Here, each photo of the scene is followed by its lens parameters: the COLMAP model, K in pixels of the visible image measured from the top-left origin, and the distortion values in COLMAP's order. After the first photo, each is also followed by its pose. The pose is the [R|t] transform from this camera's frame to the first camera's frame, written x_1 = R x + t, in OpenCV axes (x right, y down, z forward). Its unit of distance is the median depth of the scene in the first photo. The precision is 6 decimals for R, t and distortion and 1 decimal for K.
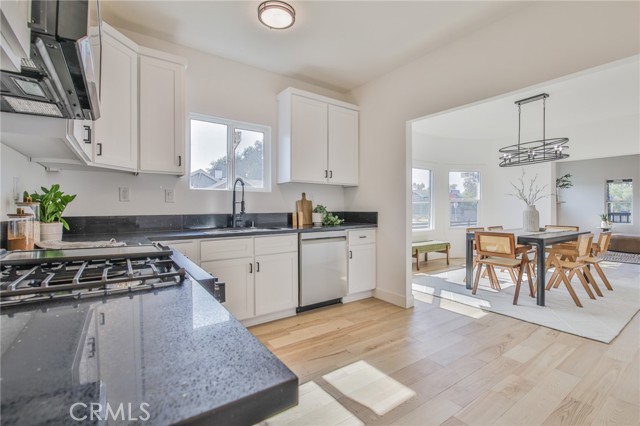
lens RADIAL K [[292.2, 0, 320.3], [0, 292.2, 210.6], [0, 0, 1]] dist [-0.008602, -0.005690]
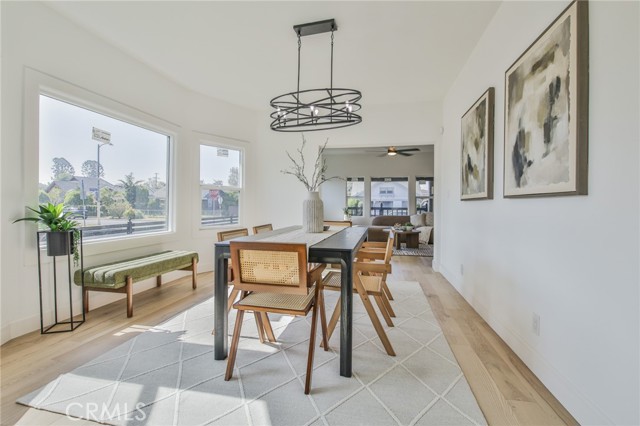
lens RADIAL K [[292.2, 0, 320.7], [0, 292.2, 209.1], [0, 0, 1]] dist [-0.008602, -0.005690]
pose [[0.722168, -0.002136, 0.691715, 0.451059], [-0.003974, 0.999966, 0.007237, 0.024285], [-0.691706, -0.007975, 0.722135, 0.815683]]
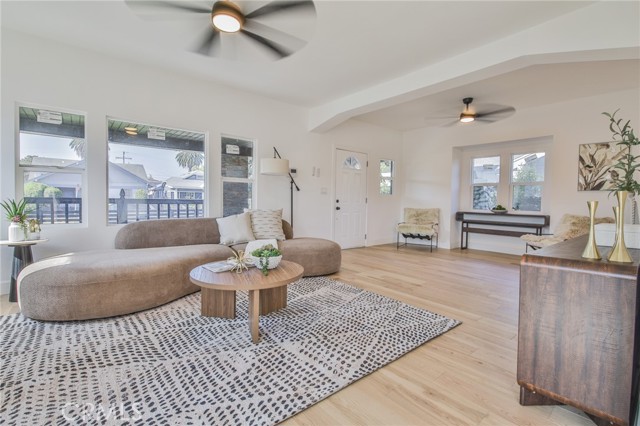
lens RADIAL K [[292.2, 0, 324.1], [0, 292.2, 207.5], [0, 0, 1]] dist [-0.008602, -0.005690]
pose [[-0.091915, -0.027132, 0.995397, 1.920292], [-0.013444, 0.999571, 0.026005, 0.016629], [-0.995676, -0.010991, -0.092241, 2.089887]]
